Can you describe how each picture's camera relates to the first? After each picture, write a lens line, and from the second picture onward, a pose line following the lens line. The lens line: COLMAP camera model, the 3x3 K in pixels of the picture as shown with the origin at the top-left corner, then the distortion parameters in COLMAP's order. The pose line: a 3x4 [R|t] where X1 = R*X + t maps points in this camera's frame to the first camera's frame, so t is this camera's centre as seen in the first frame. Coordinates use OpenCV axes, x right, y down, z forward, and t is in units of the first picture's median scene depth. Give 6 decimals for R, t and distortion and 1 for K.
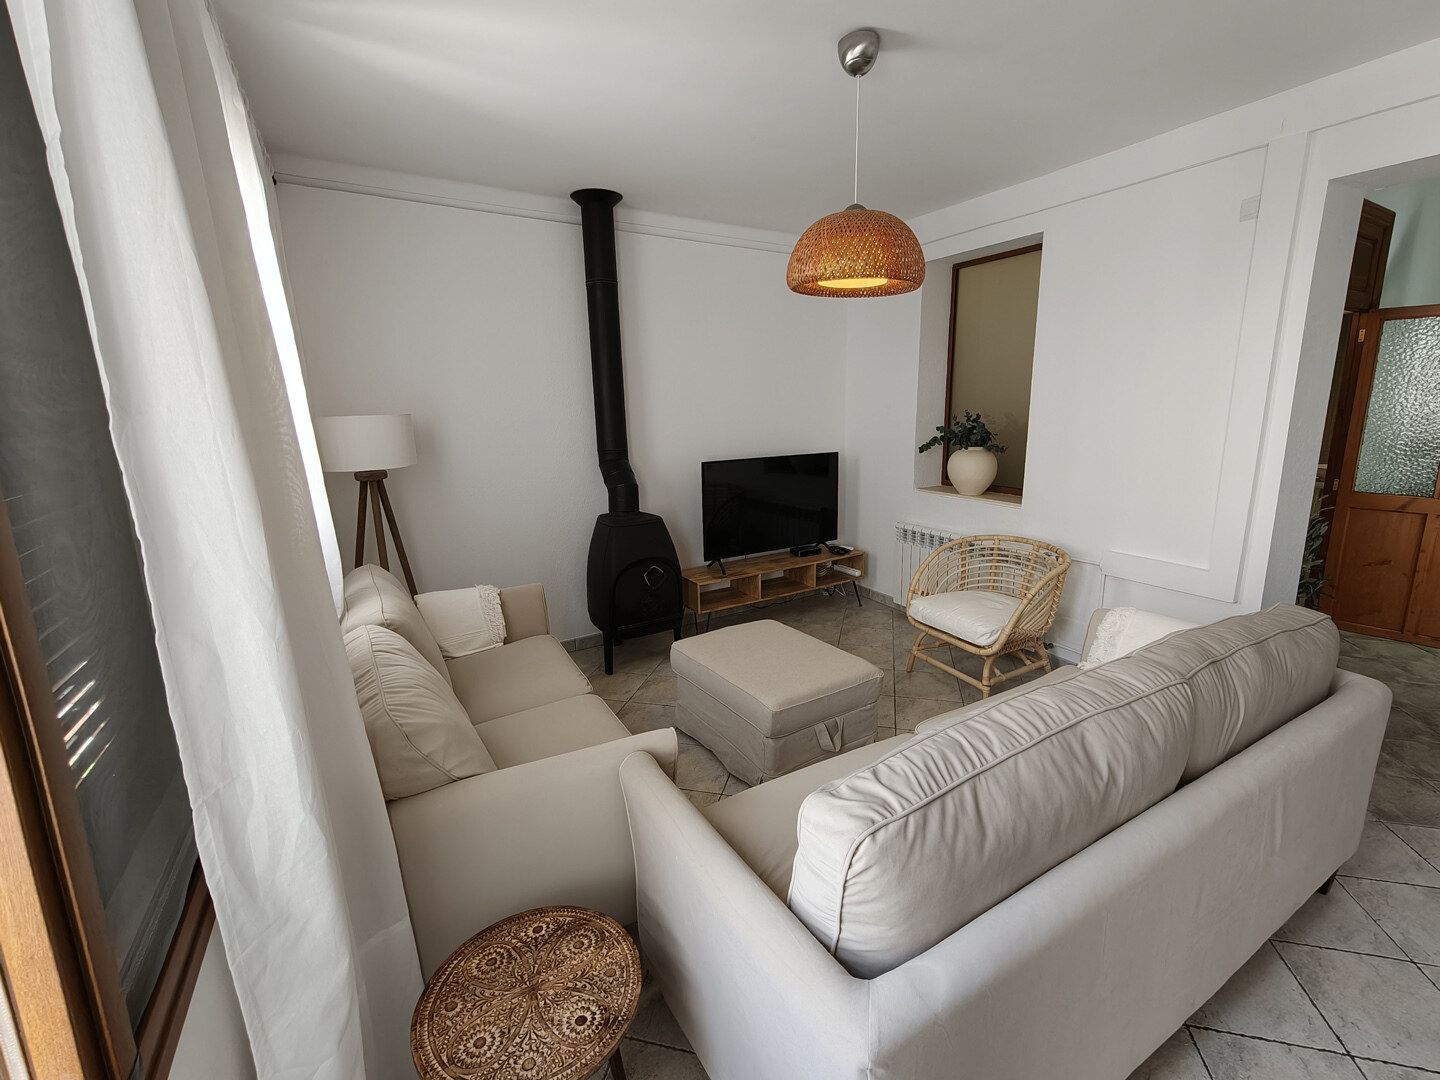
lens RADIAL K [[638.8, 0, 722.7], [0, 638.8, 534.2], [0, 0, 1]] dist [0.001432, 0.000211]
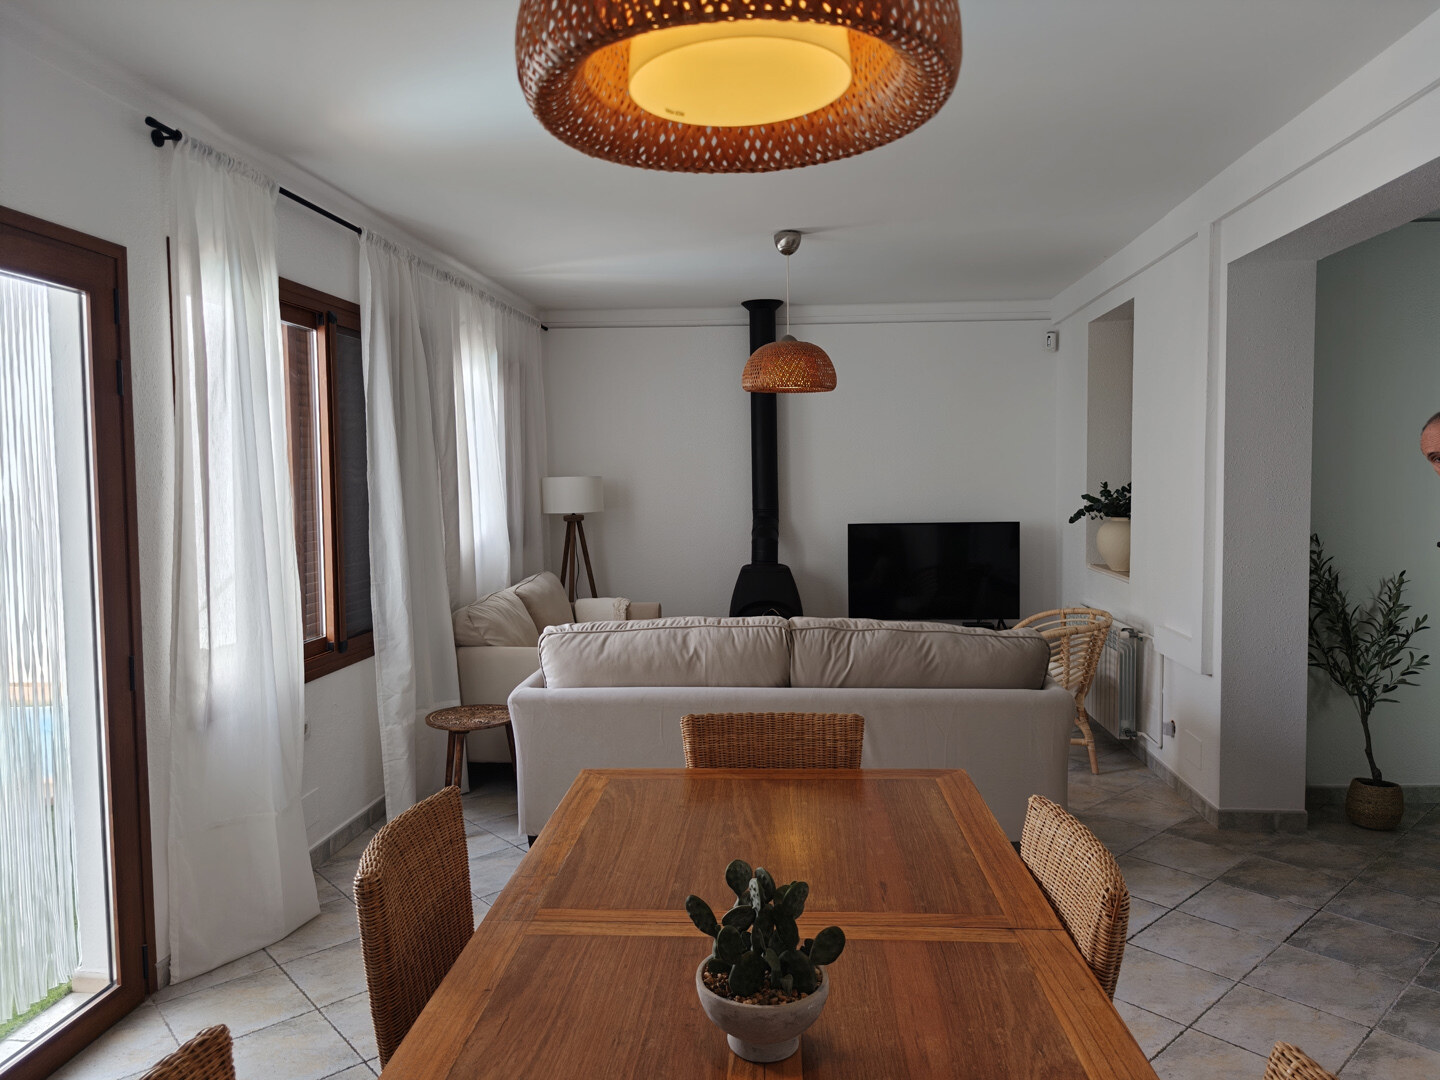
lens RADIAL K [[994.2, 0, 724.7], [0, 994.2, 538.5], [0, 0, 1]] dist [0.014021, -0.005400]
pose [[0.819971, 0.043612, -0.570742, 0.865687], [-0.119271, 0.988225, -0.095841, 0.110598], [0.559841, 0.146660, 0.815517, -0.534550]]
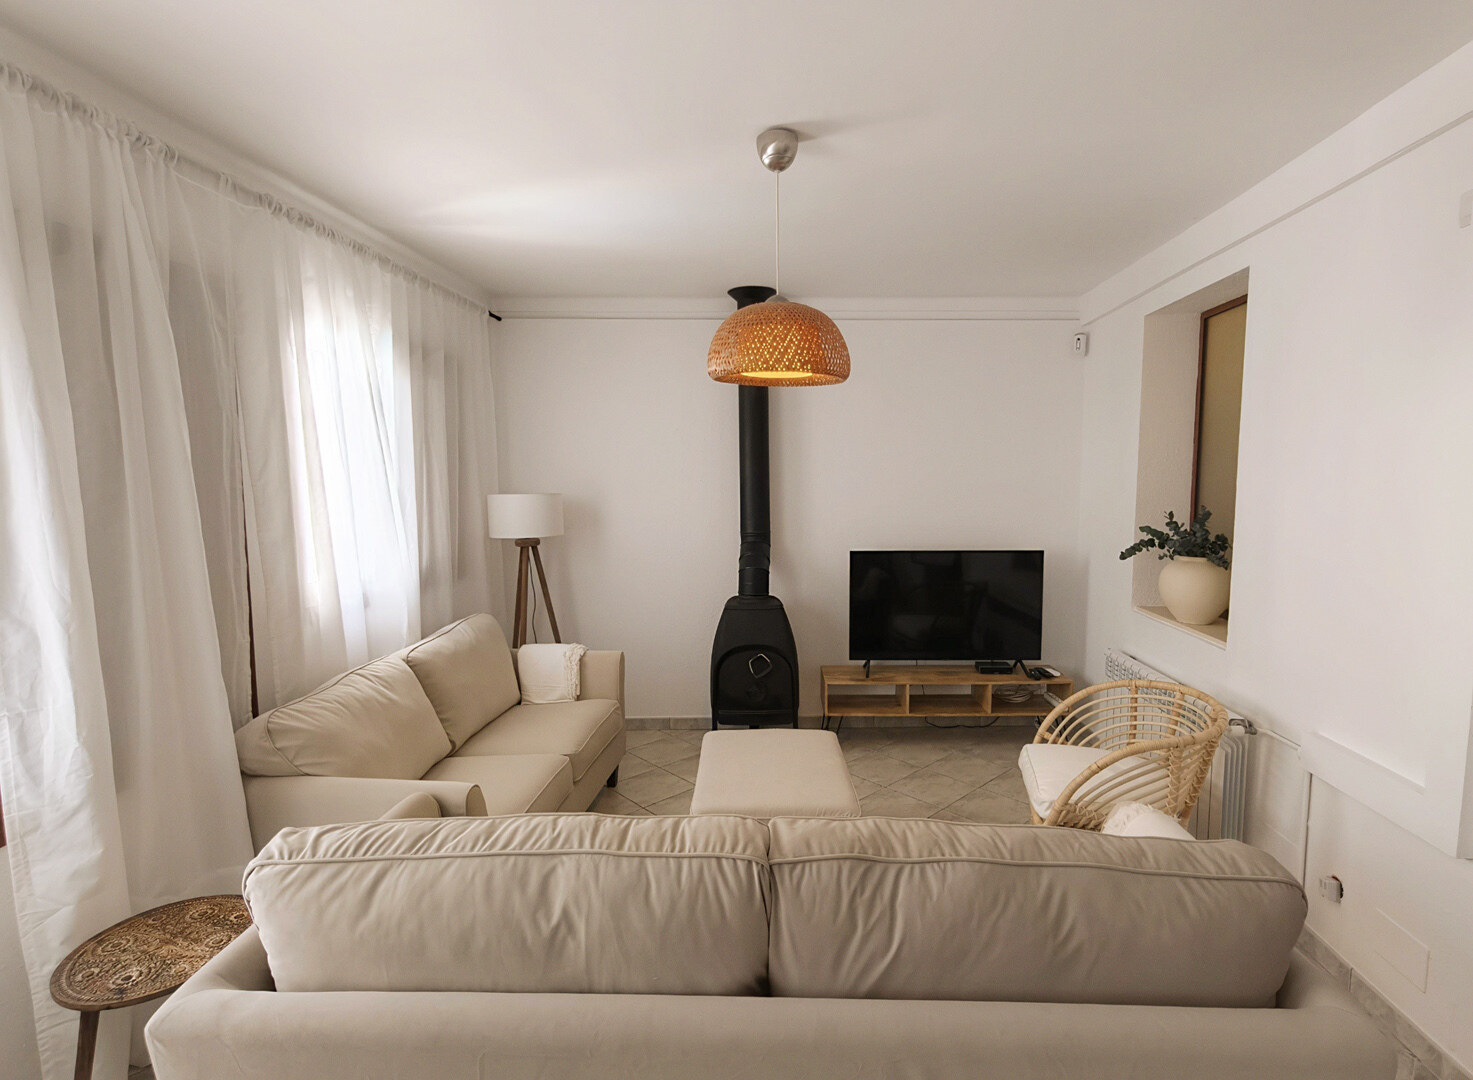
lens RADIAL K [[718.4, 0, 783.2], [0, 718.4, 545.1], [0, 0, 1]] dist [-0.004731, 0.001047]
pose [[0.851547, 0.067329, -0.519937, 0.492091], [-0.120734, 0.990249, -0.069505, -0.043216], [0.510187, 0.121961, 0.851372, 0.081295]]
